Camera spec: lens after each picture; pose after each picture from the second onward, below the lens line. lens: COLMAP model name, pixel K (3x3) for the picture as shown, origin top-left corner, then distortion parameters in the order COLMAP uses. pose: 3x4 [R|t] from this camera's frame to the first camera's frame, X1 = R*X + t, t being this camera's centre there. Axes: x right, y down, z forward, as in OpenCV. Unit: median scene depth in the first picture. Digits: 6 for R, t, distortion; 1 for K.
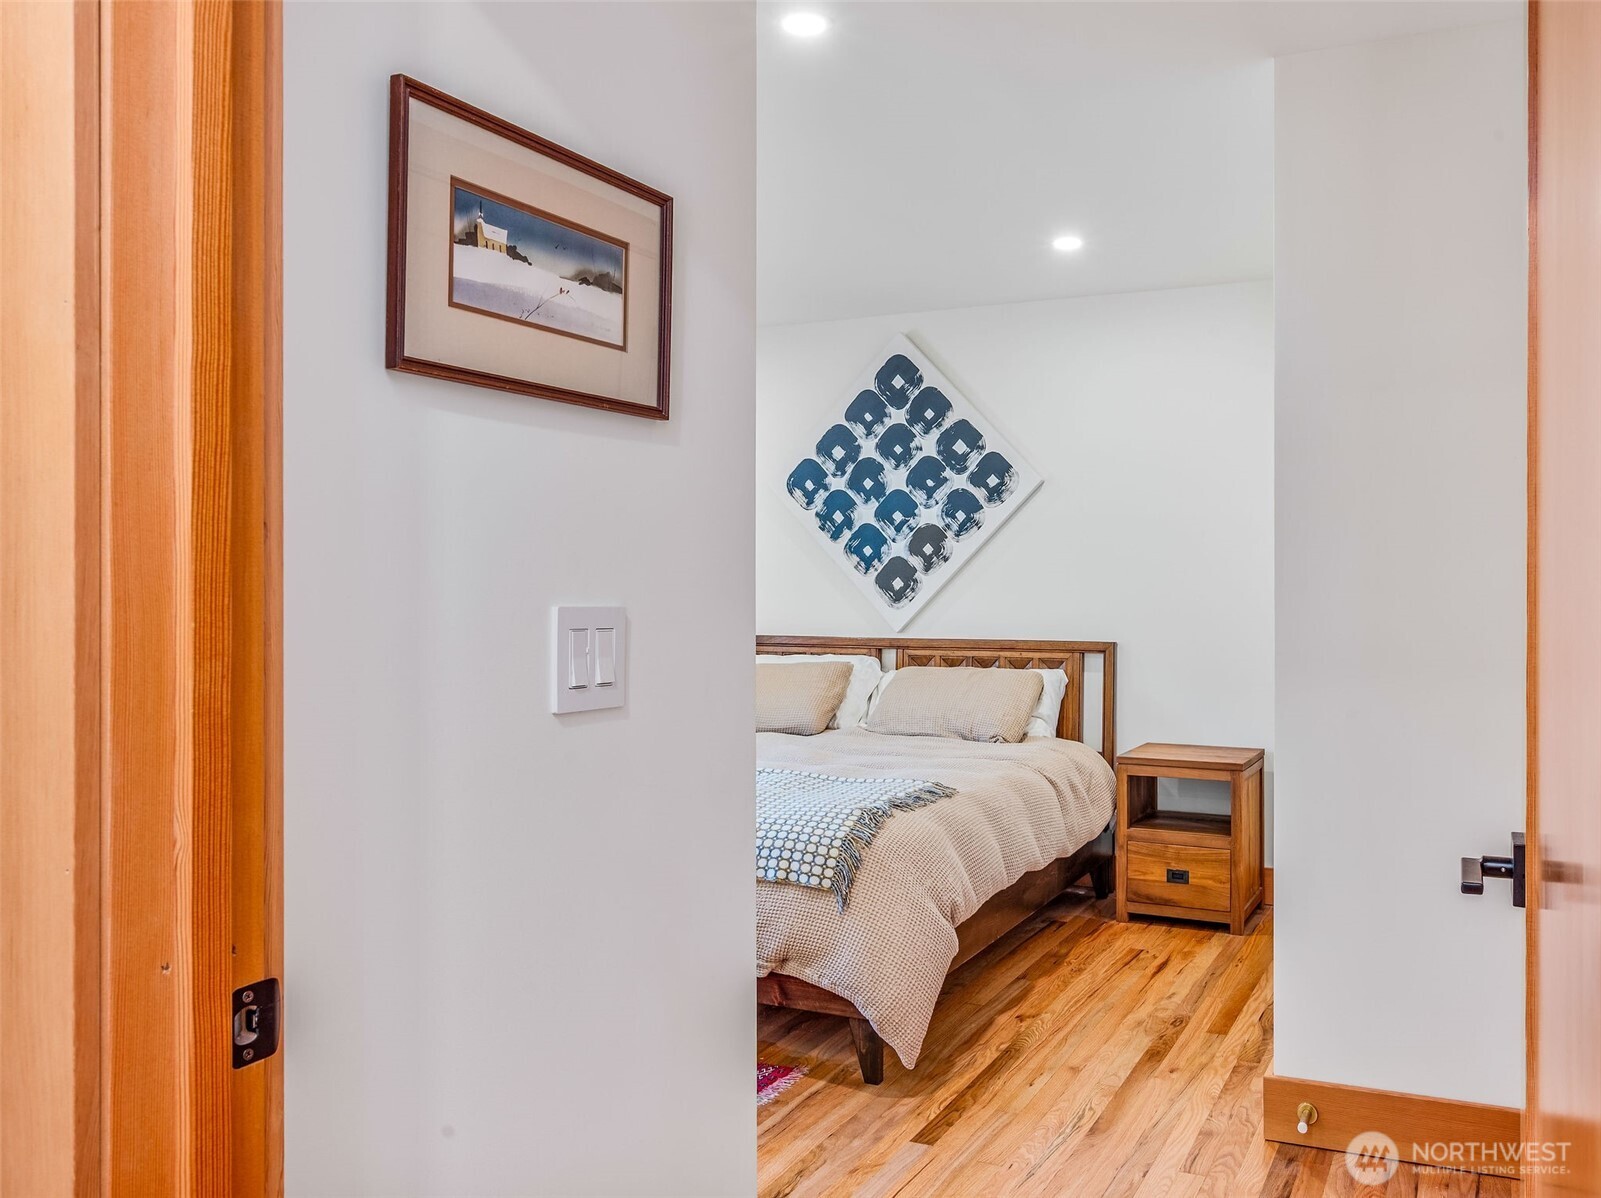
lens RADIAL K [[1432.5, 0, 805.9], [0, 1432.5, 595.6], [0, 0, 1]] dist [0.060695, 0.004739]
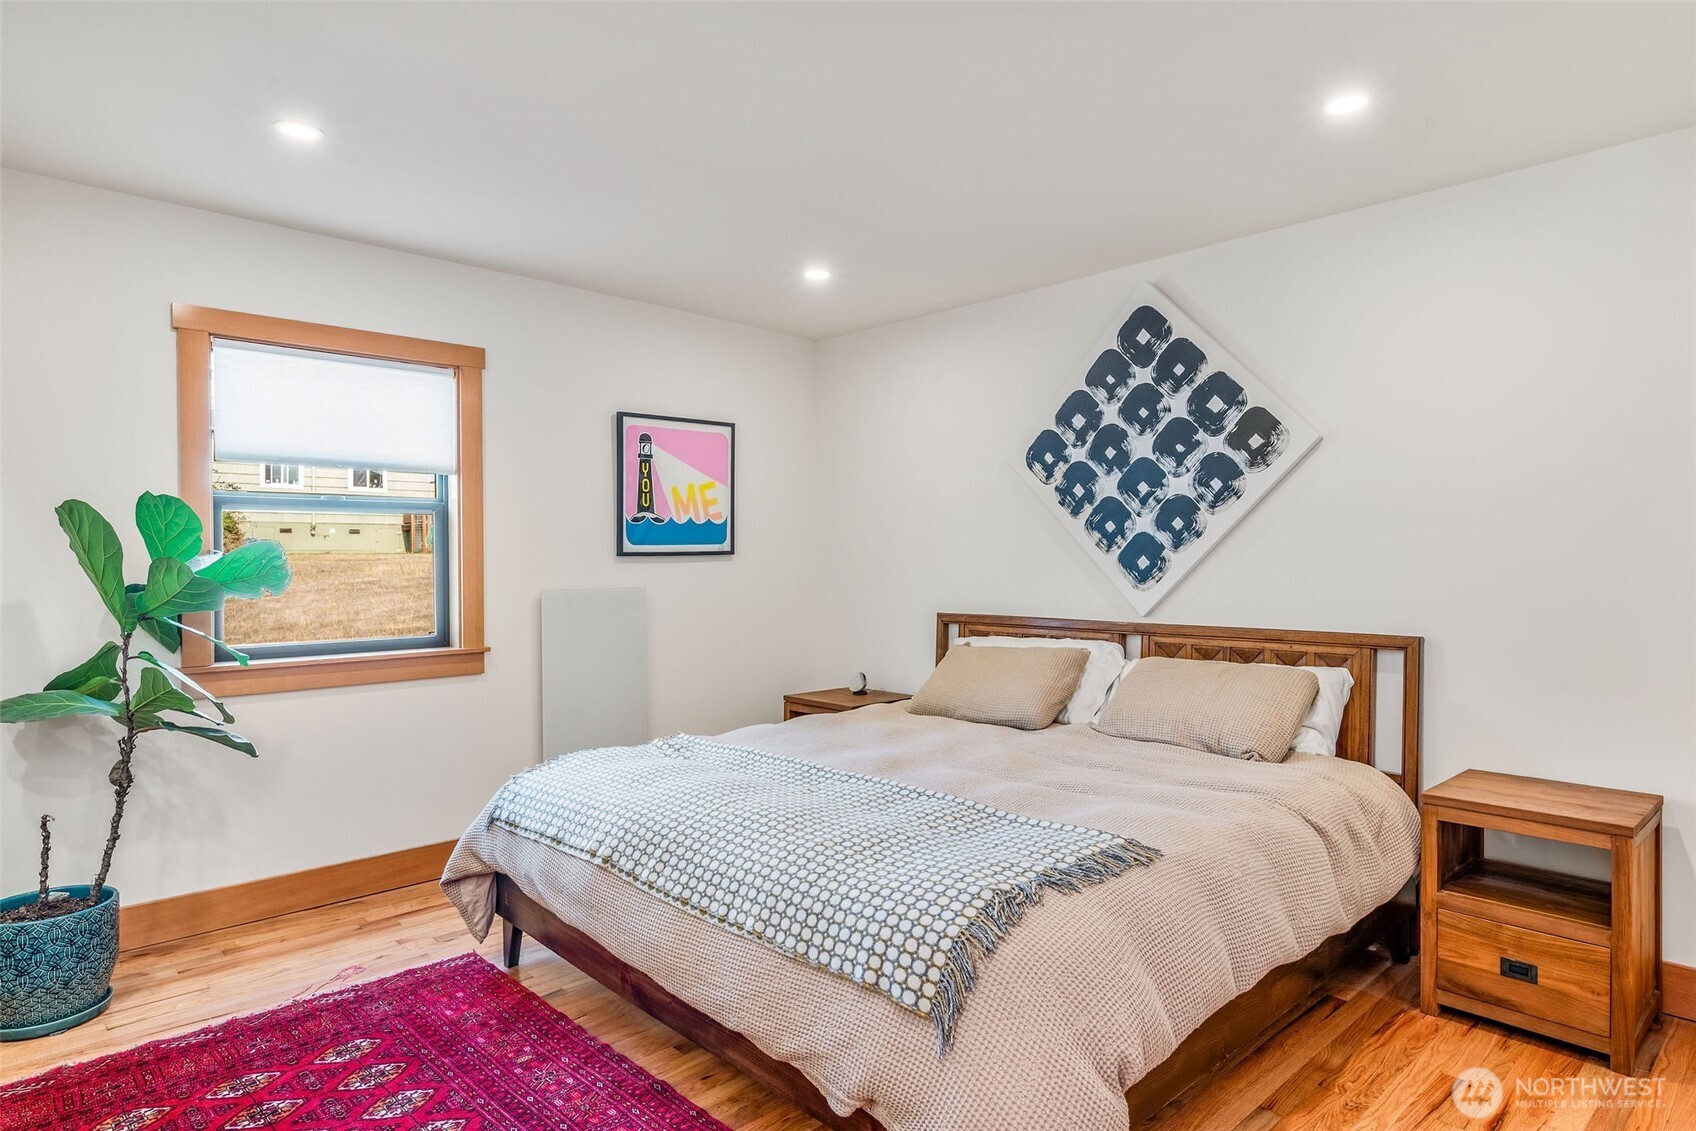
lens RADIAL K [[944.2, 0, 844.3], [0, 944.2, 573.2], [0, 0, 1]] dist [0.022245, -0.001385]
pose [[0.940732, 0.001771, -0.339146, 0.100761], [0.001412, 0.999957, 0.009140, -0.008326], [0.339147, -0.009077, 0.940689, 0.428479]]
